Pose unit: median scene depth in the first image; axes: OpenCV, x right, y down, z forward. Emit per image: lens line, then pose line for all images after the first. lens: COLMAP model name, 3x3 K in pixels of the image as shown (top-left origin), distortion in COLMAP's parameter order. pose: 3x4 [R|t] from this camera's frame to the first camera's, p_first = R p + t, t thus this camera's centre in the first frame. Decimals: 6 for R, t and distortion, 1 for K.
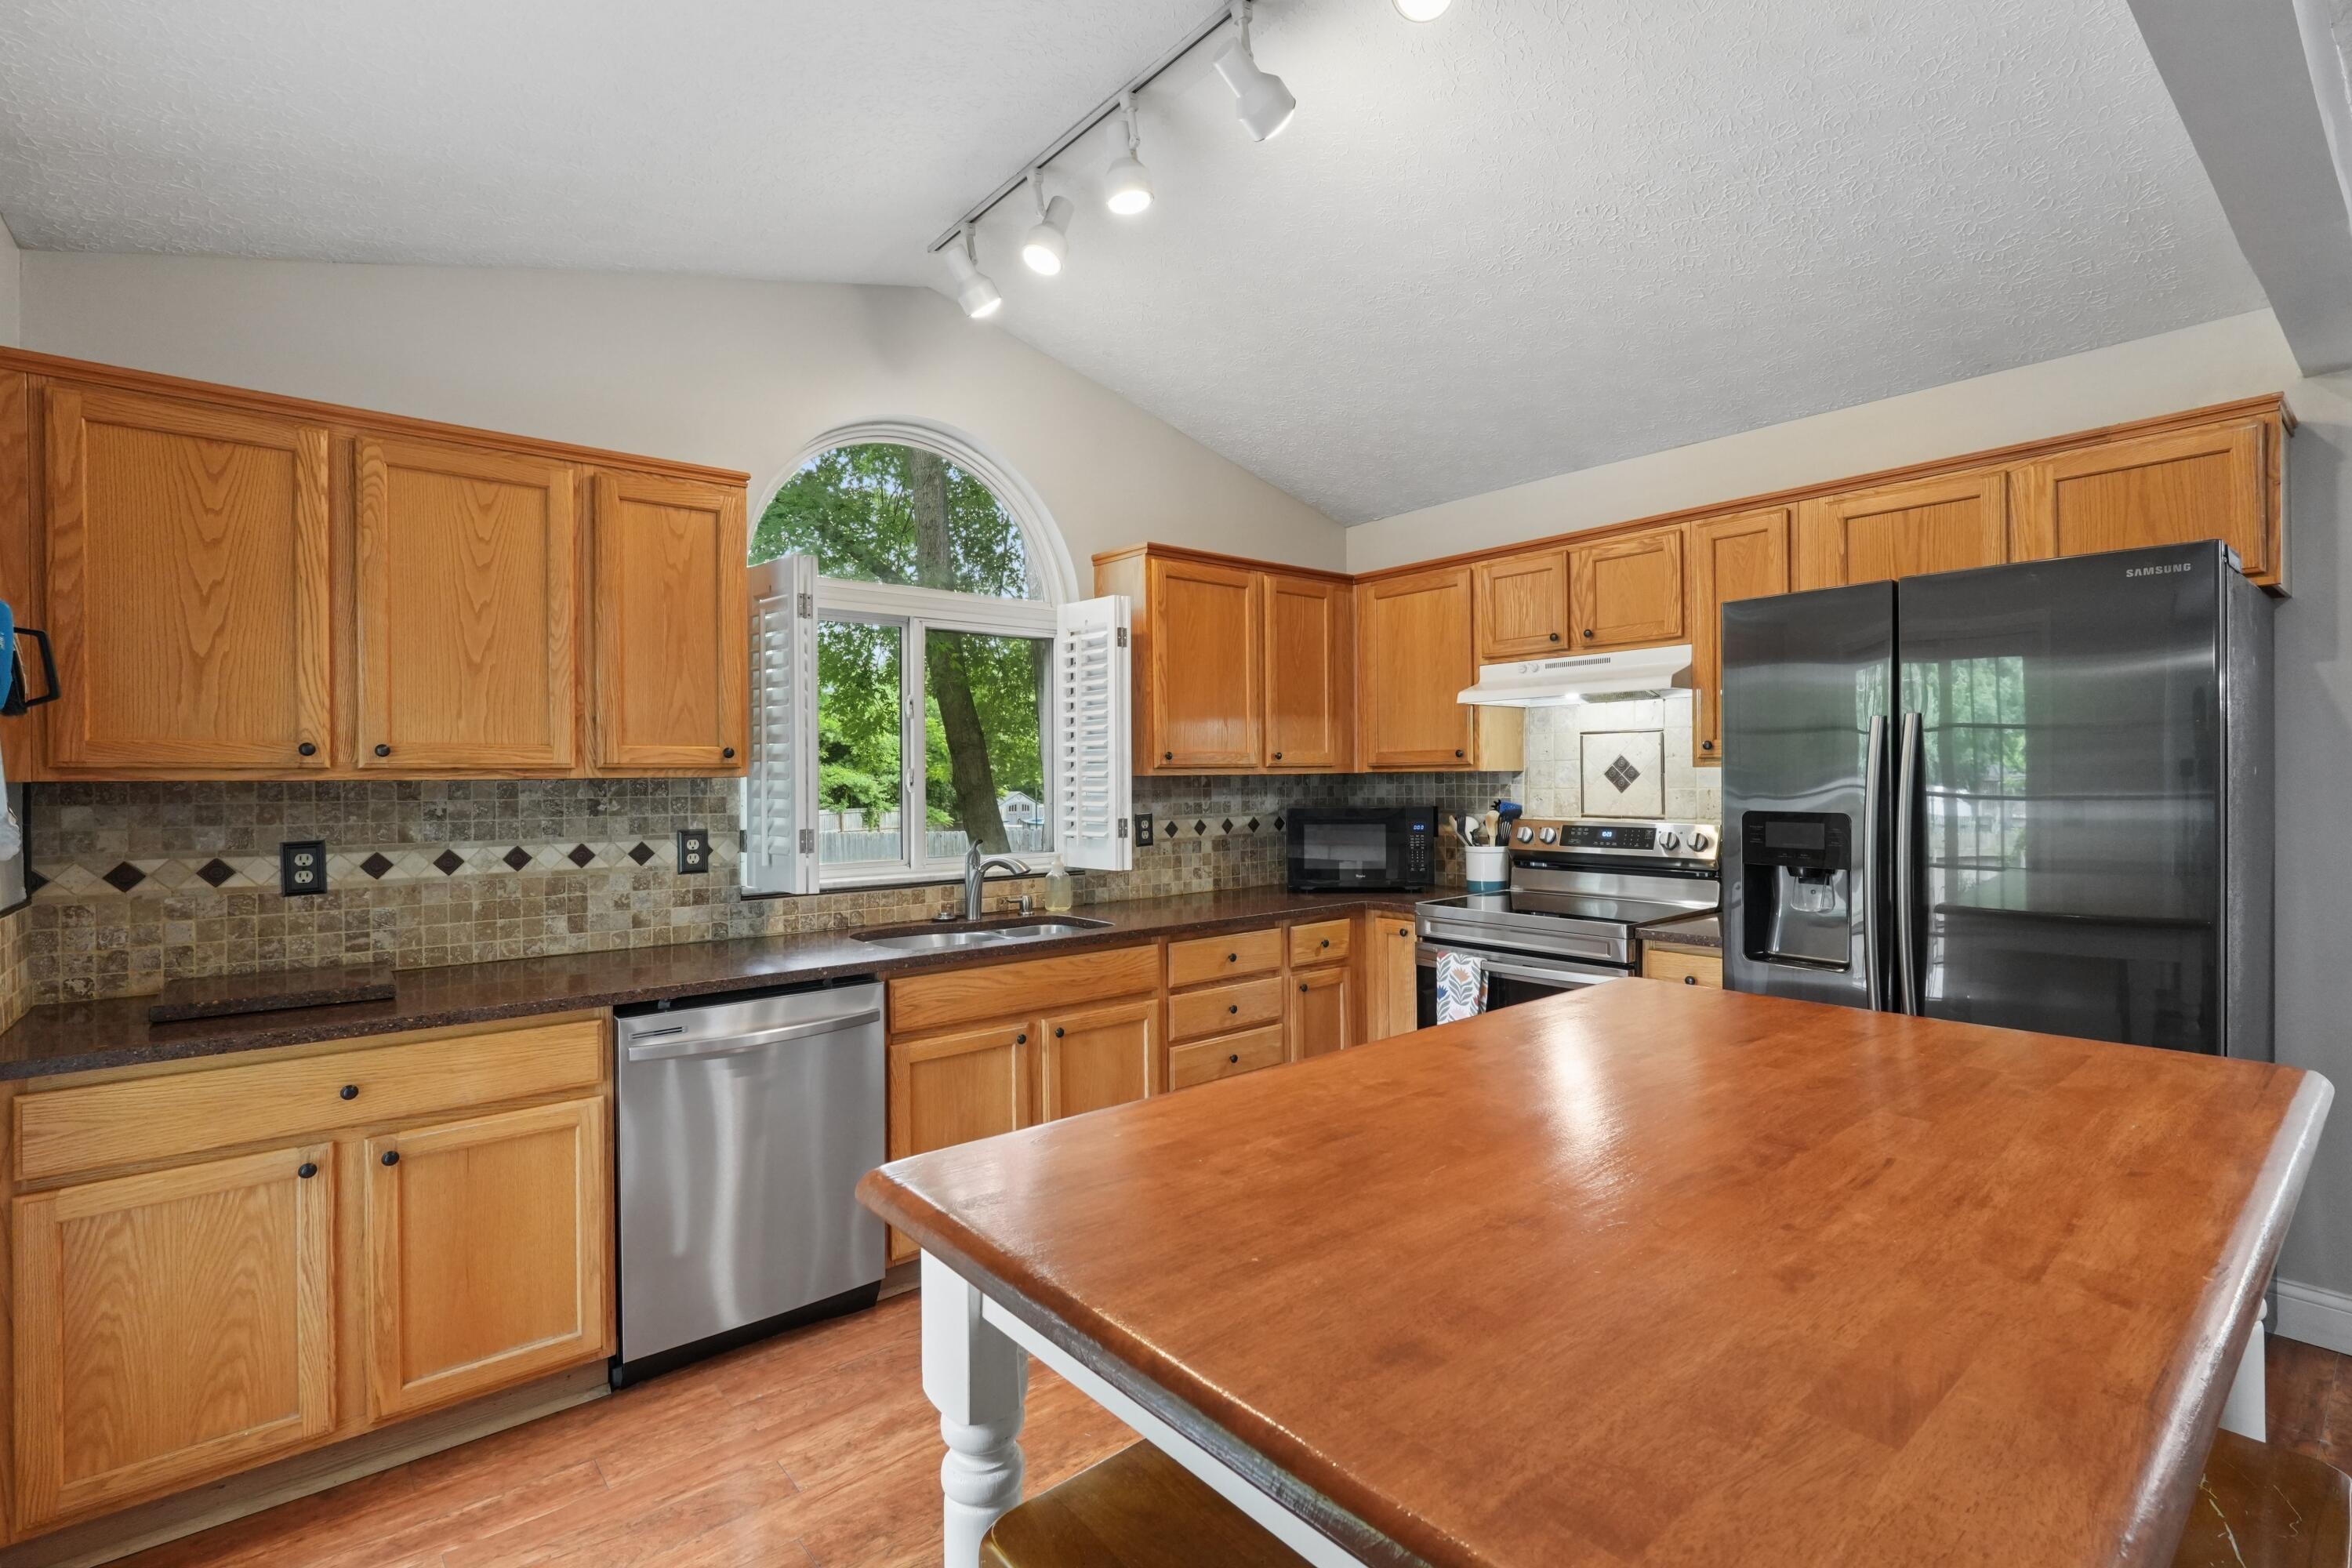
lens RADIAL K [[1080.6, 0, 1184.1], [0, 1080.6, 784.3], [0, 0, 1]] dist [-0.005336, 0.000564]
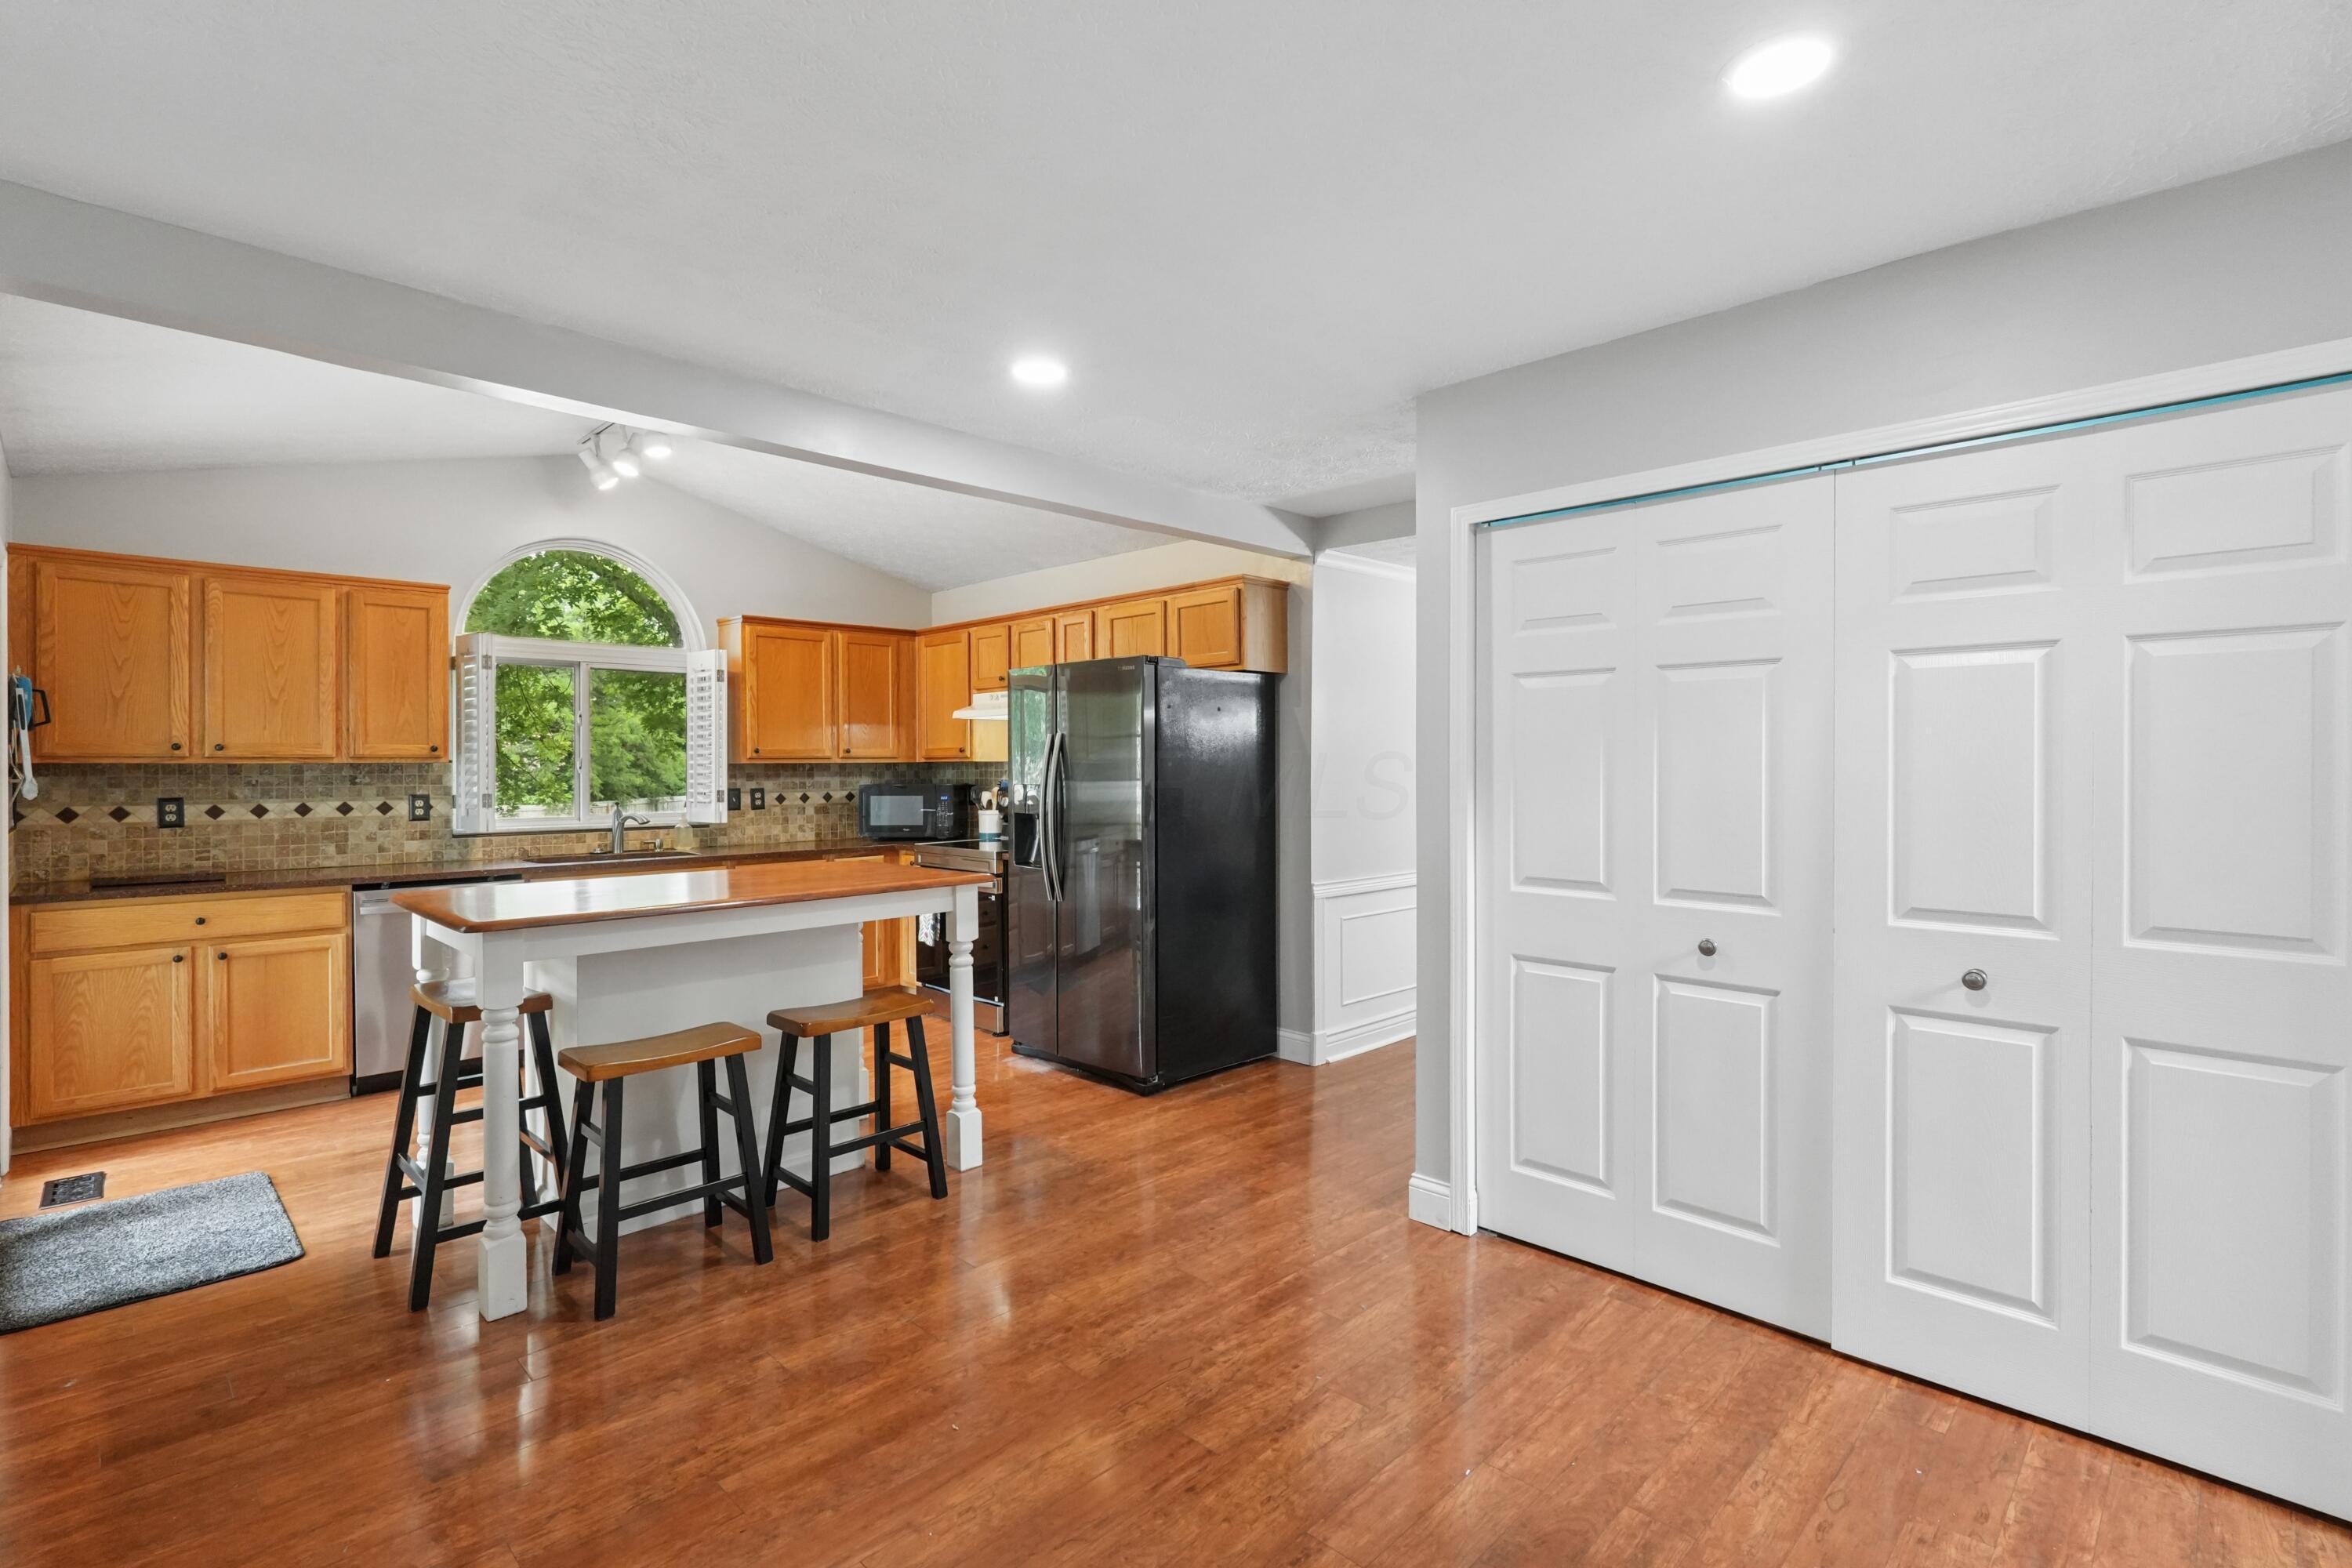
lens RADIAL K [[1080.6, 0, 1185.4], [0, 1080.6, 772.1], [0, 0, 1]] dist [-0.005336, 0.000564]
pose [[0.995350, 0.003191, 0.096268, 0.575111], [-0.002979, 0.999993, -0.002351, 0.008485], [-0.096275, 0.002054, 0.995353, -0.787552]]
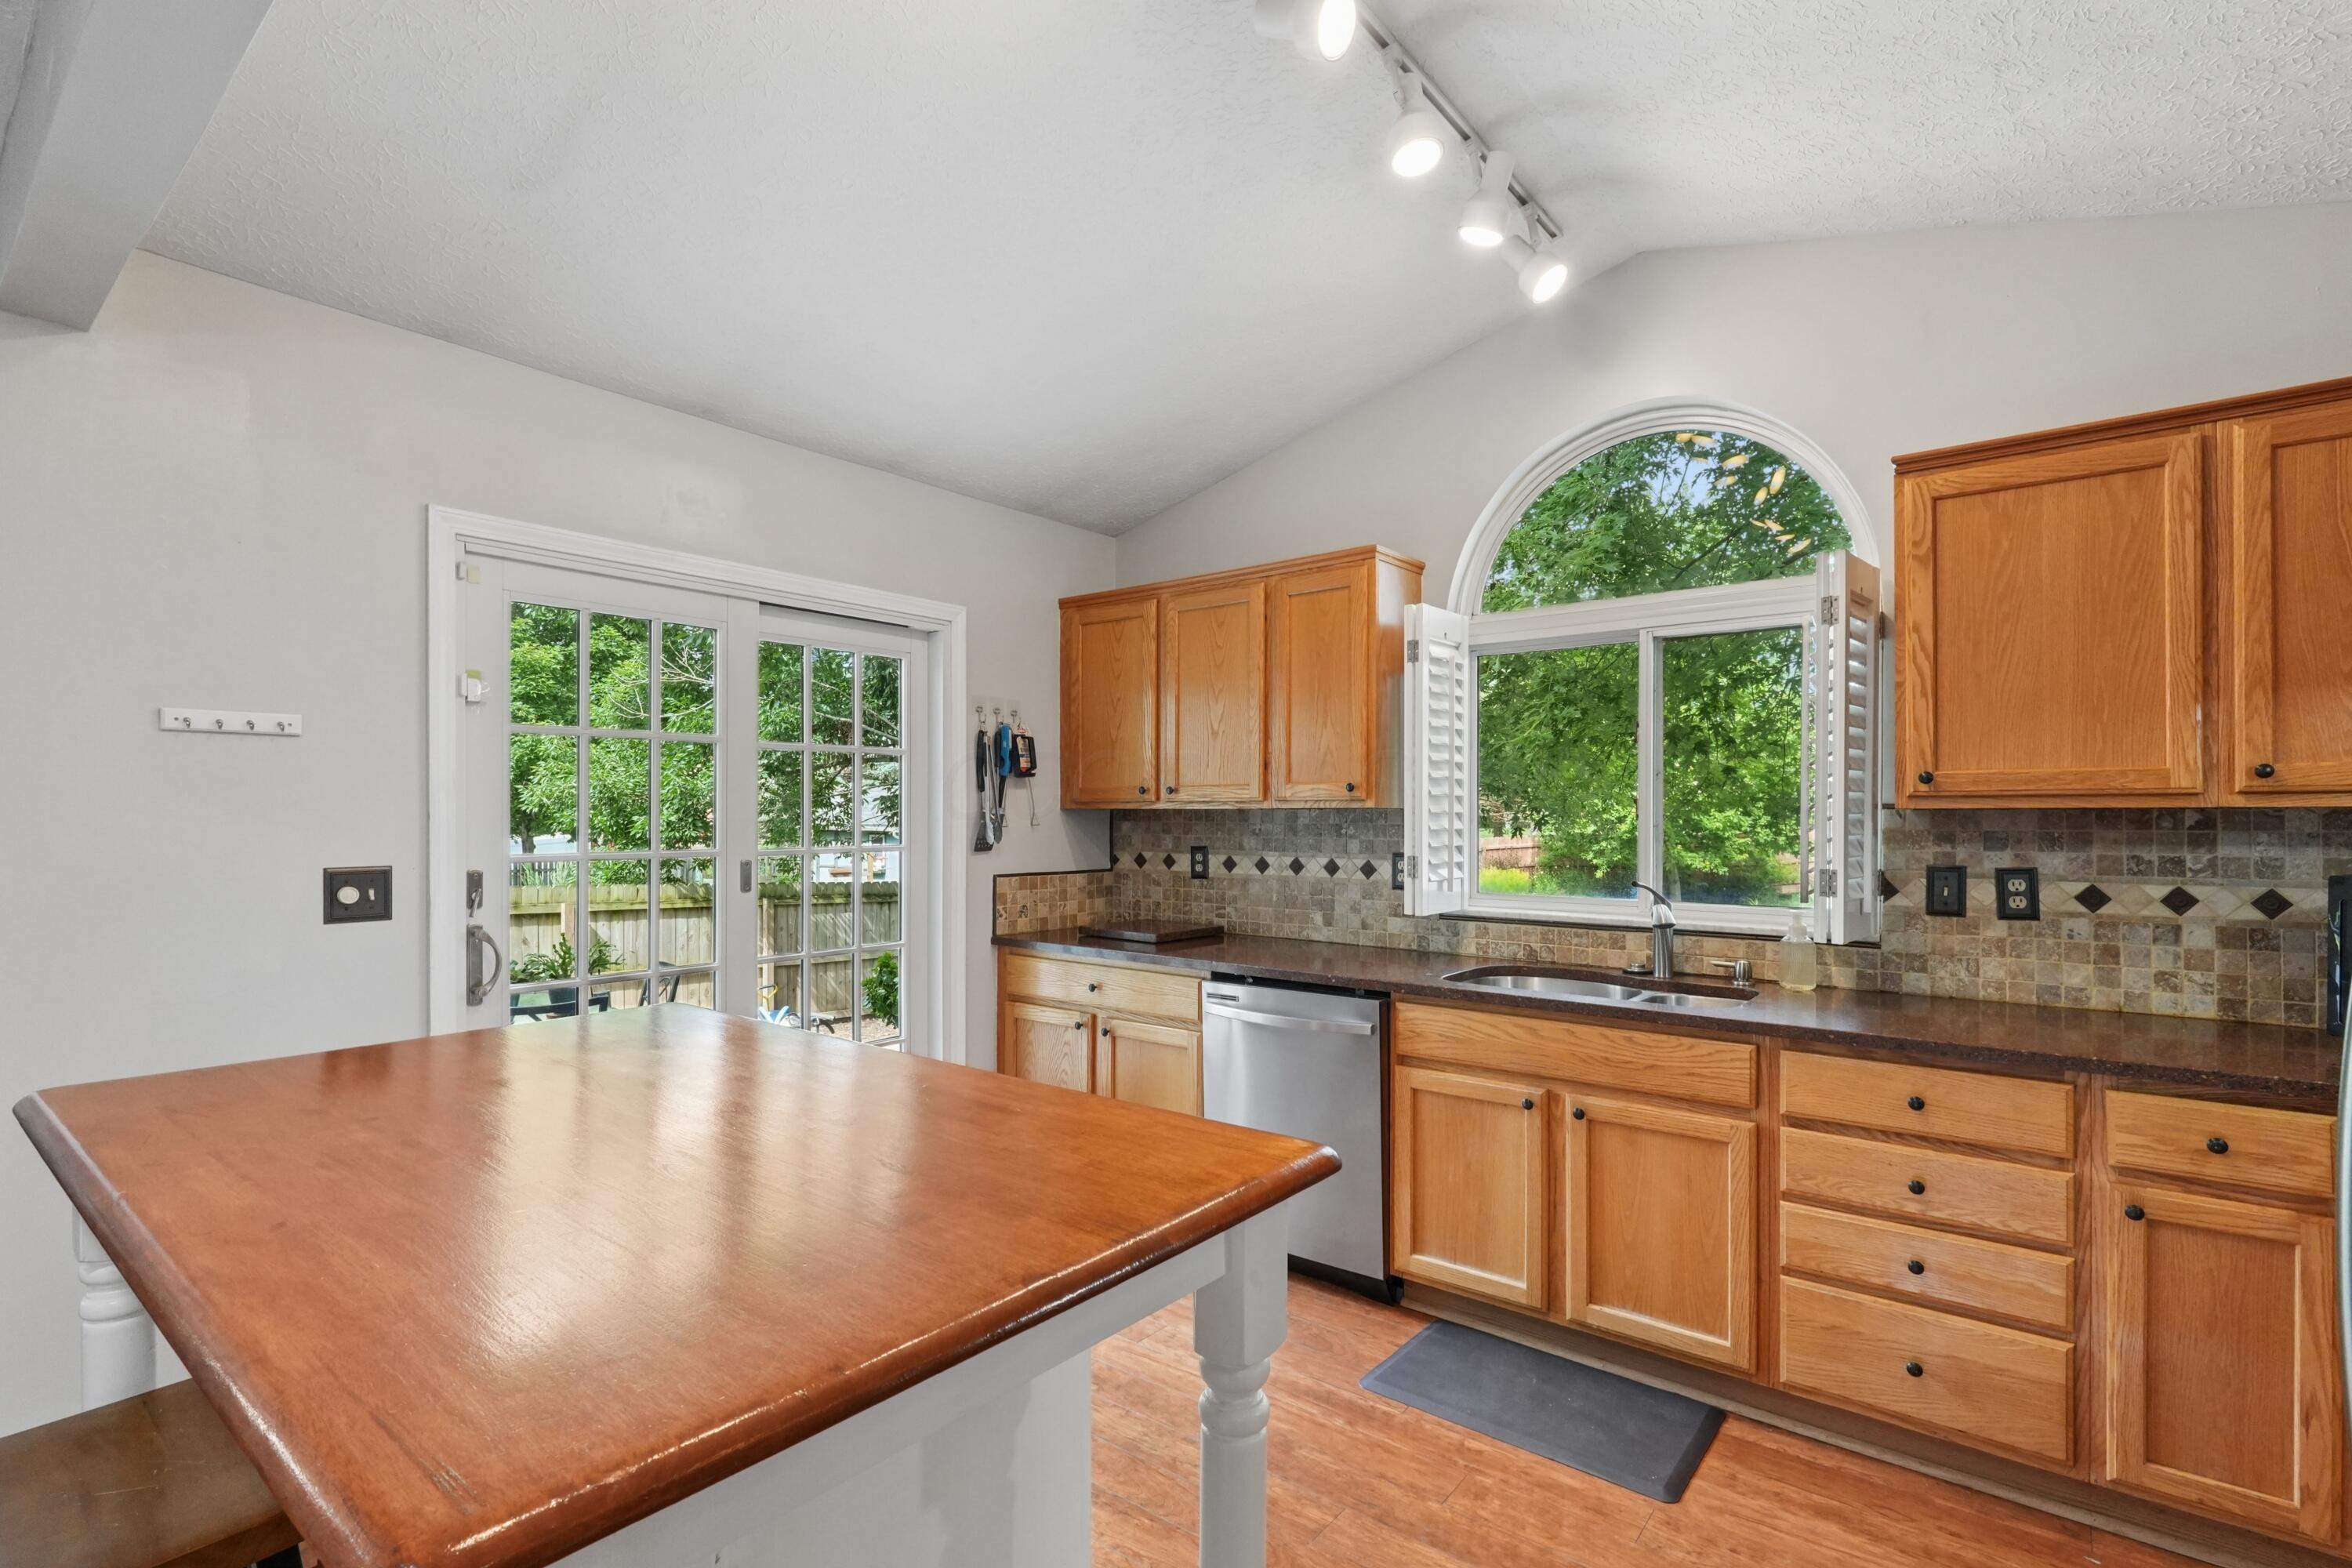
lens RADIAL K [[1080.6, 0, 1174.5], [0, 1080.6, 817.5], [0, 0, 1]] dist [-0.005336, 0.000564]
pose [[0.184589, 0.012568, -0.982735, 0.678162], [-0.008612, 0.999901, 0.011170, -0.007842], [0.982778, 0.006402, 0.184679, 0.553505]]
